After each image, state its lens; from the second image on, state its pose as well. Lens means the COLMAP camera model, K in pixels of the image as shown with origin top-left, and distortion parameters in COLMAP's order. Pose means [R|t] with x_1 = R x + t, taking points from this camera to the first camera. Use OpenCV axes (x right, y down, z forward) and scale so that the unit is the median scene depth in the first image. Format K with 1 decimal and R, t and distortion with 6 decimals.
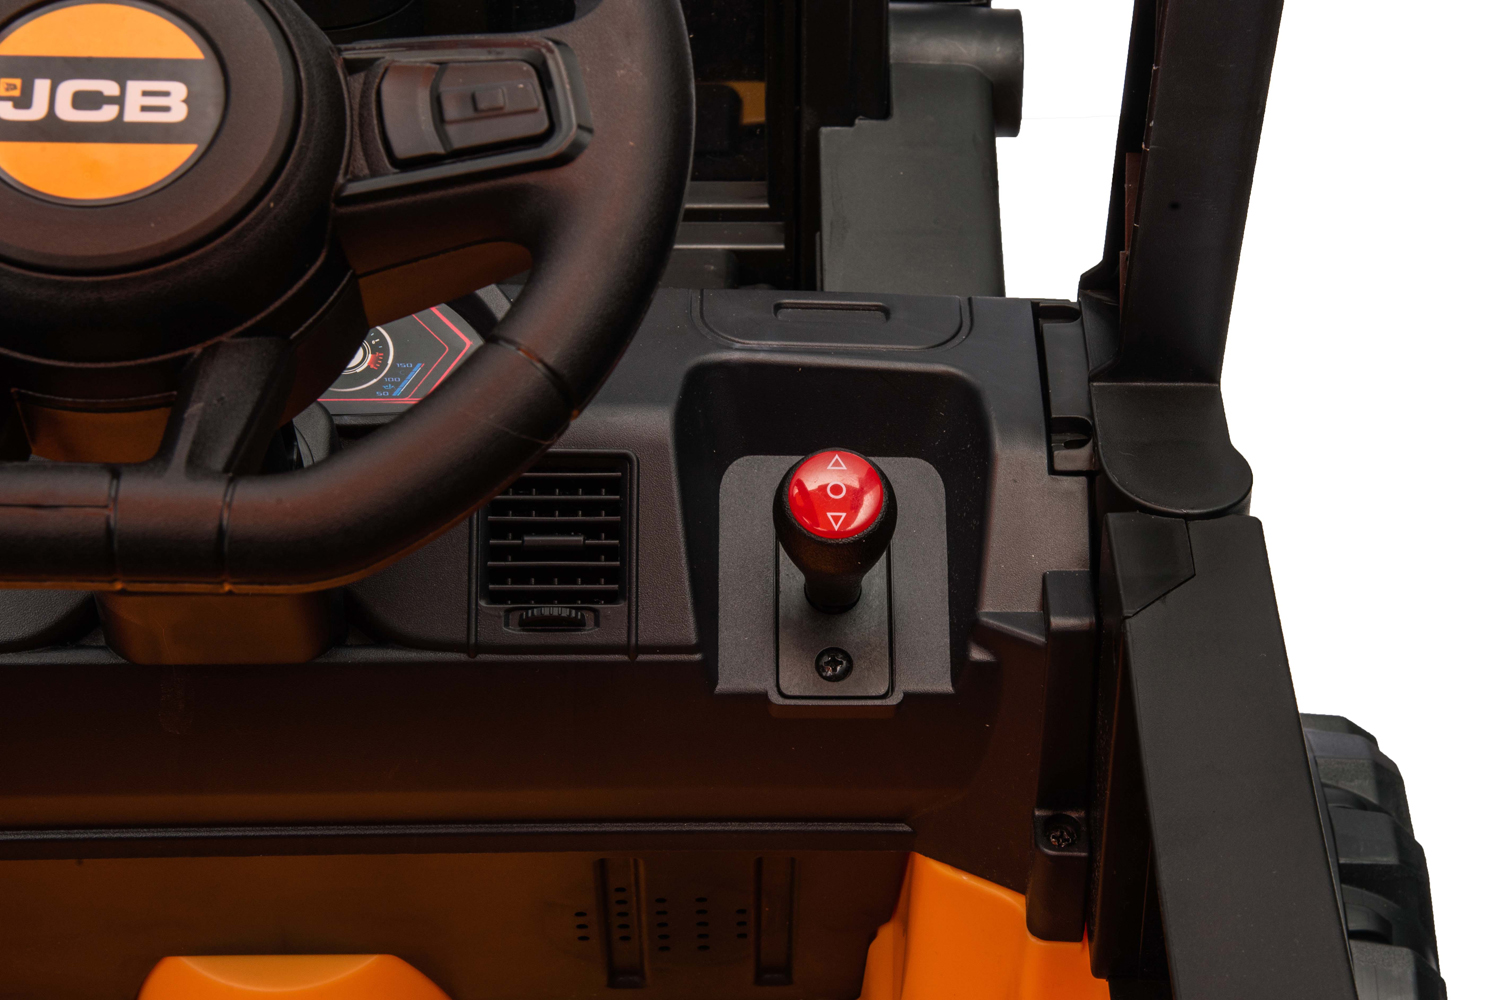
lens RADIAL K [[2876.2, 0, 748.4], [0, 2876.2, 499.7], [0, 0, 1]] dist [0.134604, 0.000000]
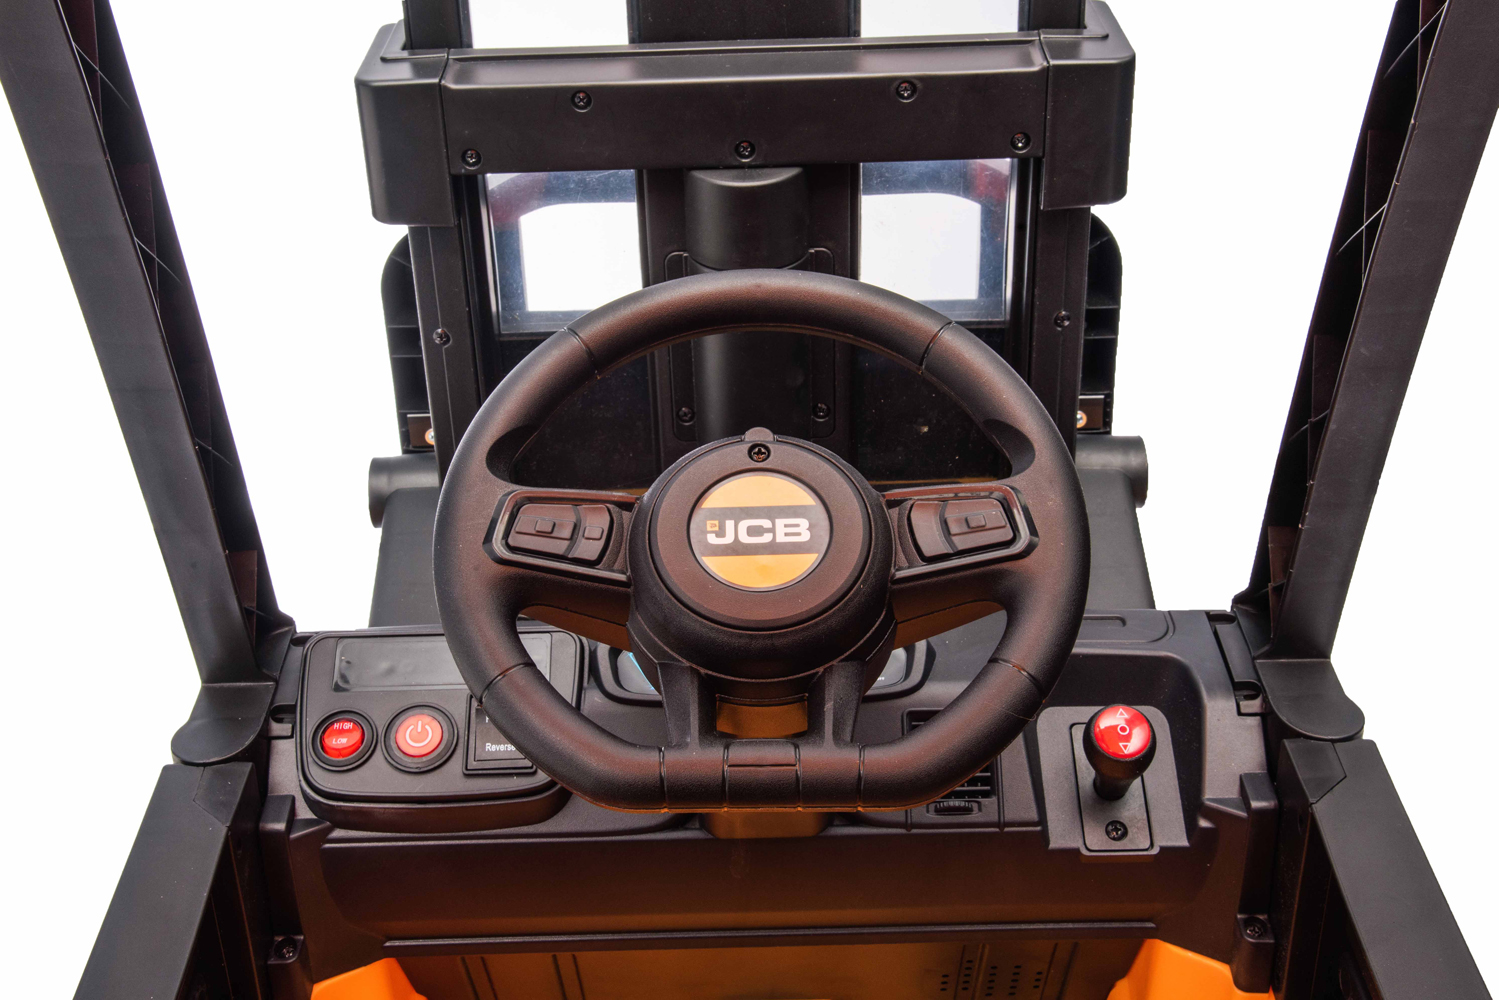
lens RADIAL K [[1672.7, 0, 751.4], [0, 1672.7, 577.5], [0, 0, 1]] dist [-0.001220, 0.000000]
pose [[0.996939, -0.028940, -0.072629, -0.111159], [0.023354, 0.996787, -0.076612, -0.021752], [0.074613, 0.074682, 0.994412, -0.013056]]
